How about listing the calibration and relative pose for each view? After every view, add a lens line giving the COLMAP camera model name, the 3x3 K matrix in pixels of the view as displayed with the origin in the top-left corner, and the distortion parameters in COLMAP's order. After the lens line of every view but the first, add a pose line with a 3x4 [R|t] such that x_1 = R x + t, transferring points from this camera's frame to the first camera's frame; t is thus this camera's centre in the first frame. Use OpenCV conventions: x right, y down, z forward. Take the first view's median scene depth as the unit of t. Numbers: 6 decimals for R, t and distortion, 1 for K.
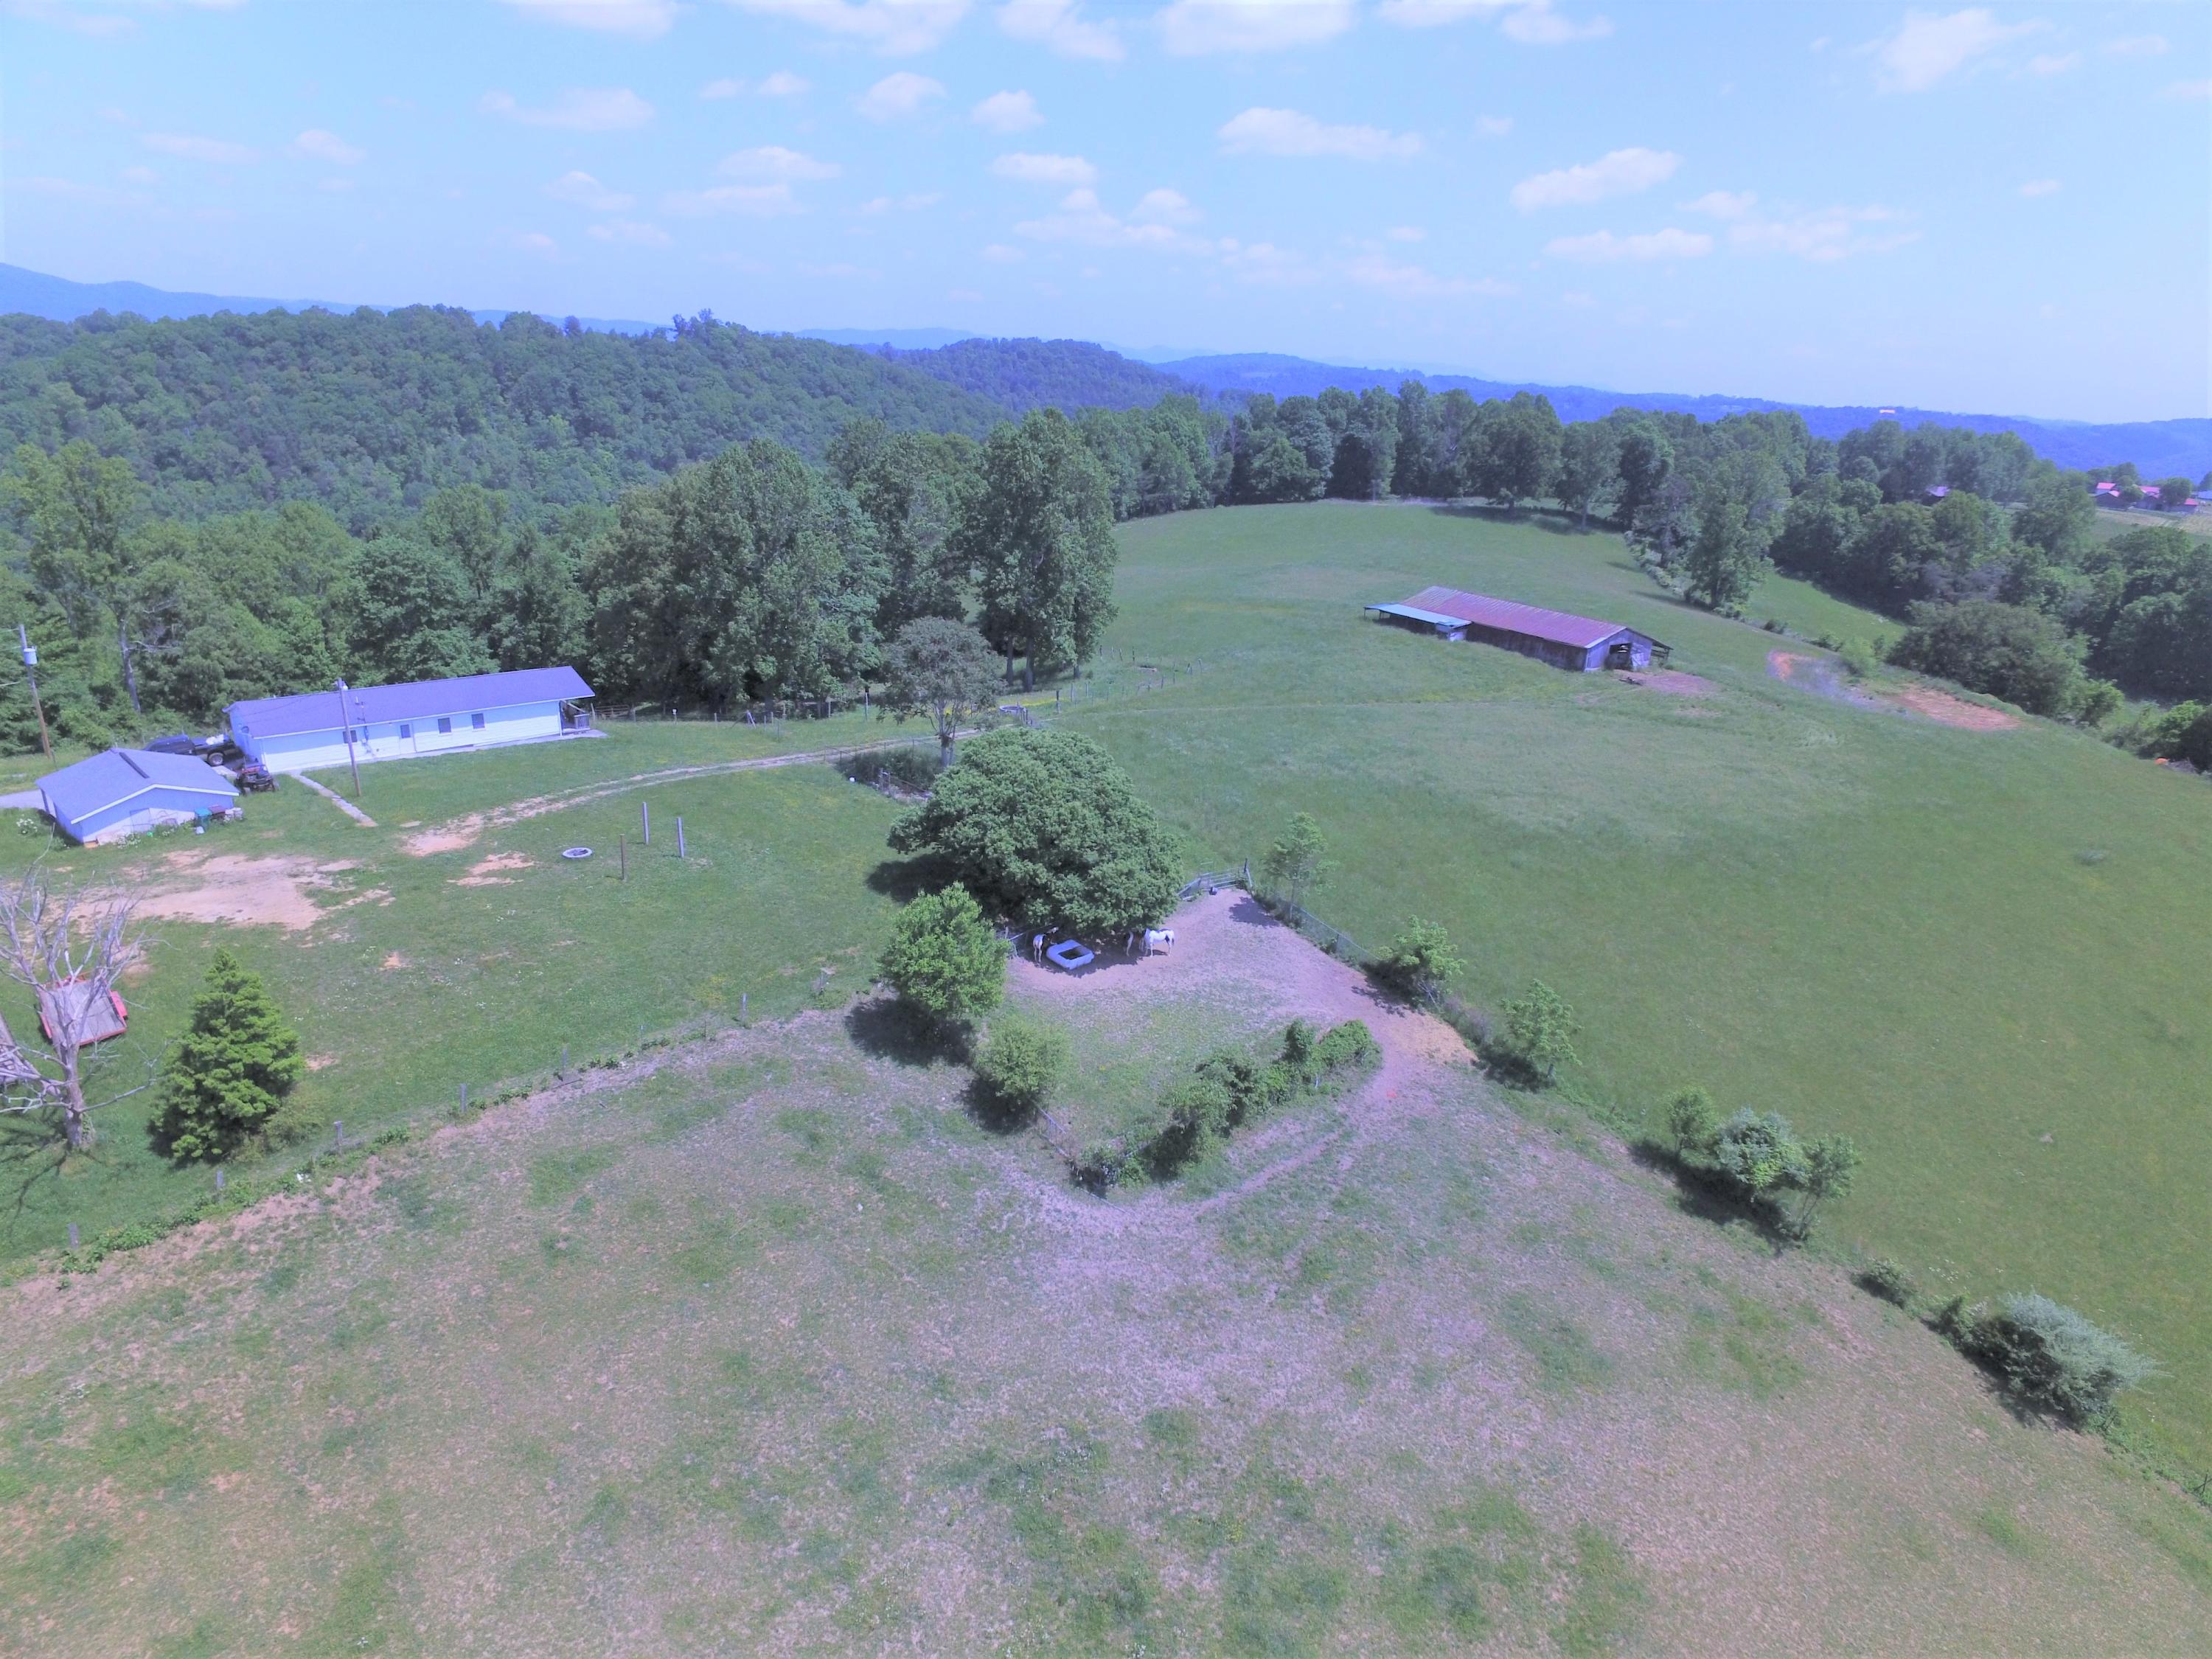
lens RADIAL K [[1287.6, 0, 1113.1], [0, 1287.6, 830.0], [0, 0, 1]] dist [-0.012005, 0.014146]
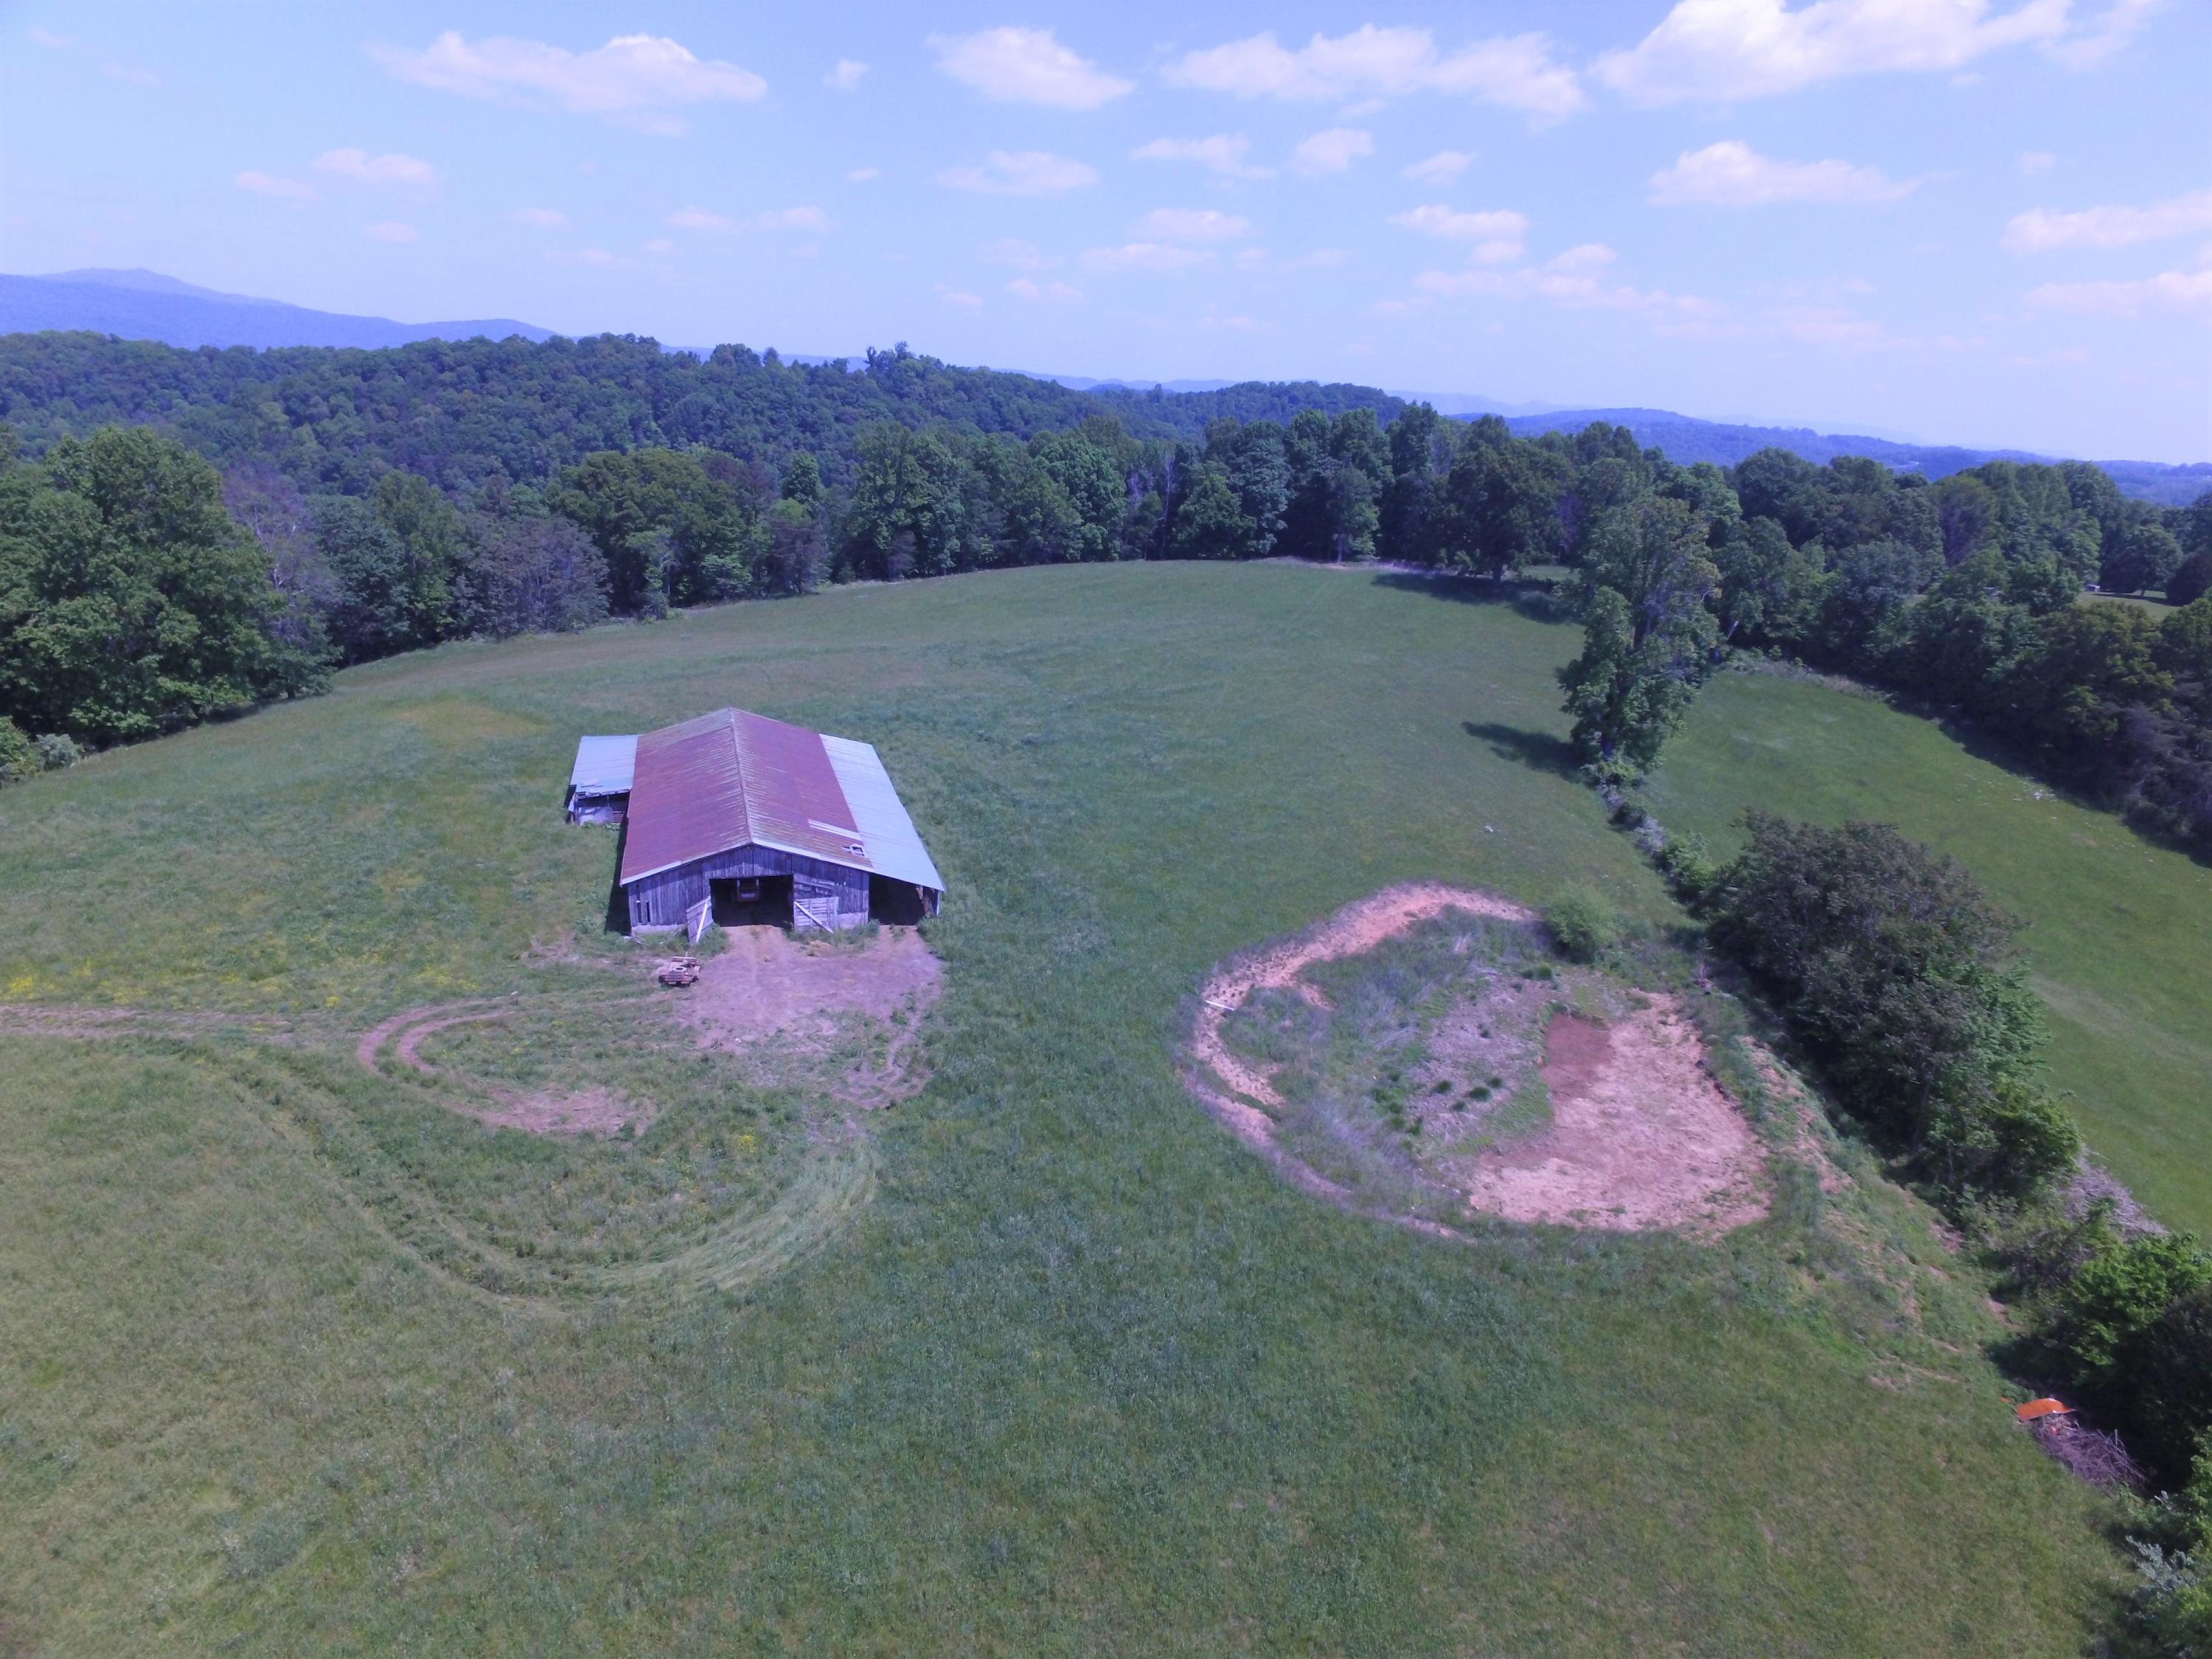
lens RADIAL K [[1287.6, 0, 1094.8], [0, 1287.6, 847.0], [0, 0, 1]] dist [-0.012005, 0.014146]
pose [[0.958584, 0.104836, -0.264814, 0.305817], [-0.111252, 0.993749, -0.009303, -0.076298], [0.262183, 0.038379, 0.964255, 0.275988]]
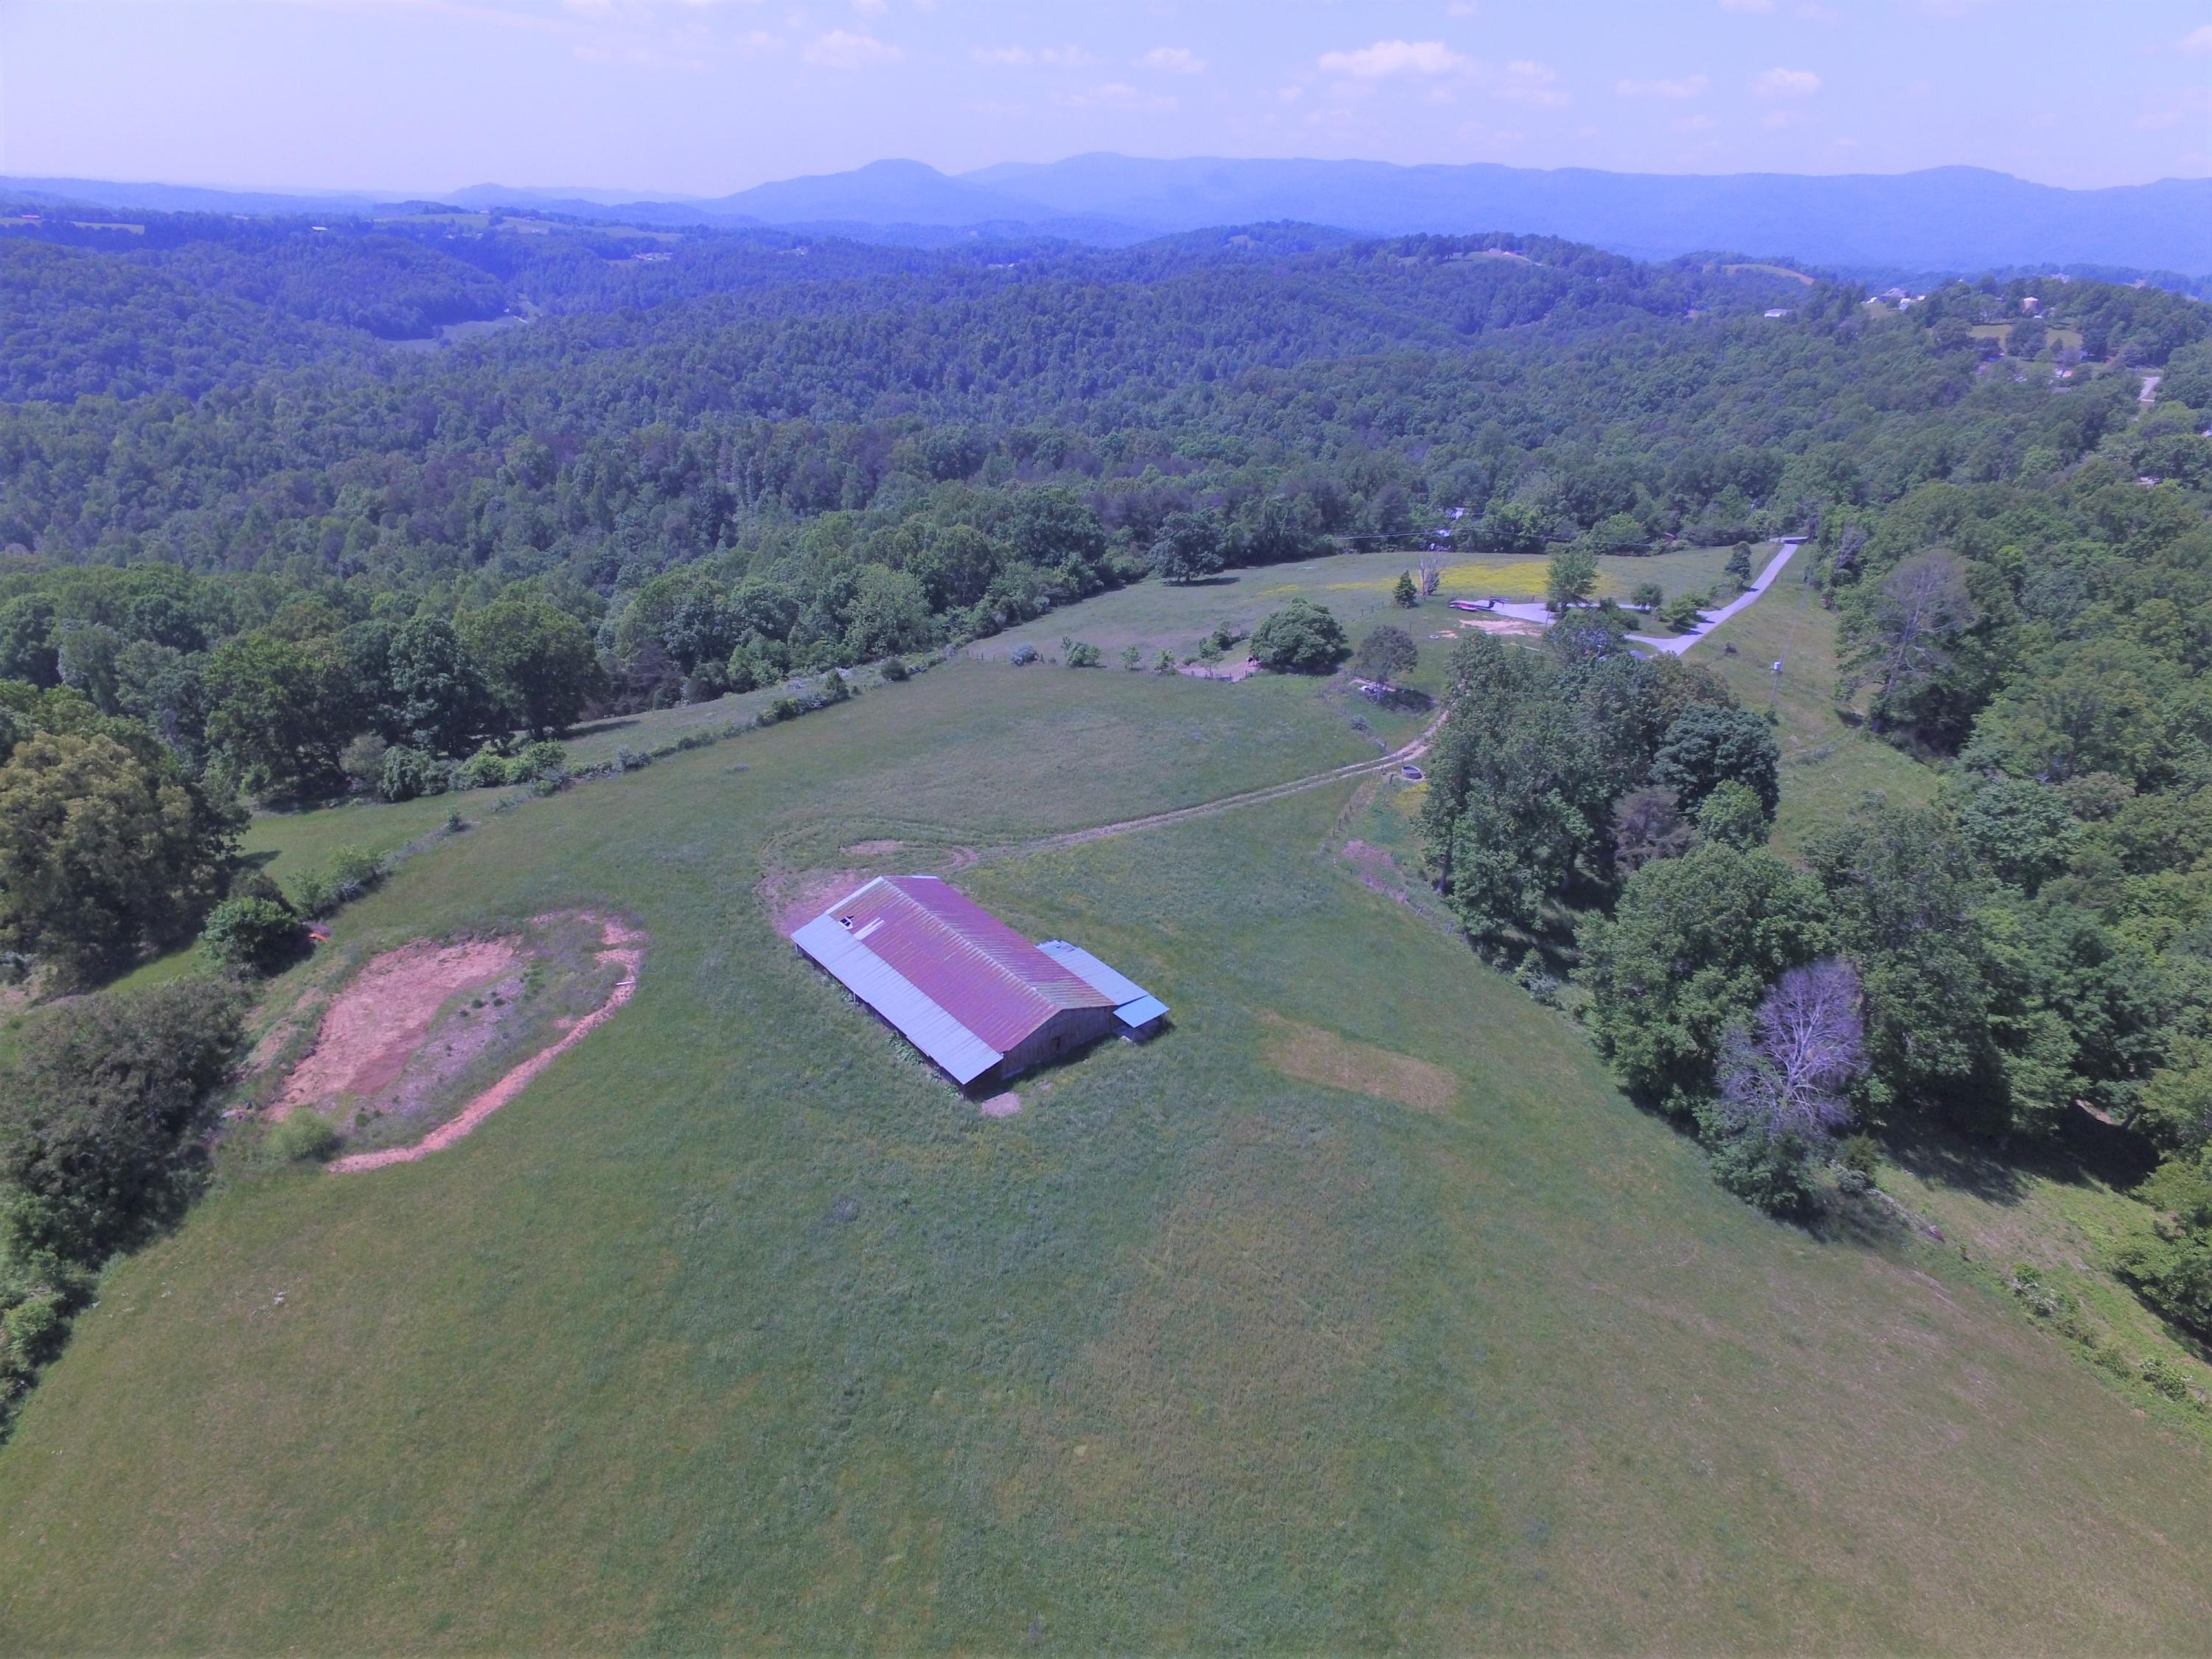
lens RADIAL K [[1287.6, 0, 1113.4], [0, 1287.6, 835.2], [0, 0, 1]] dist [-0.012005, 0.014146]
pose [[-0.989618, -0.033486, -0.139765, 0.177379], [-0.123144, 0.698972, 0.704467, -0.384832], [0.074102, 0.714365, -0.695839, 0.766554]]
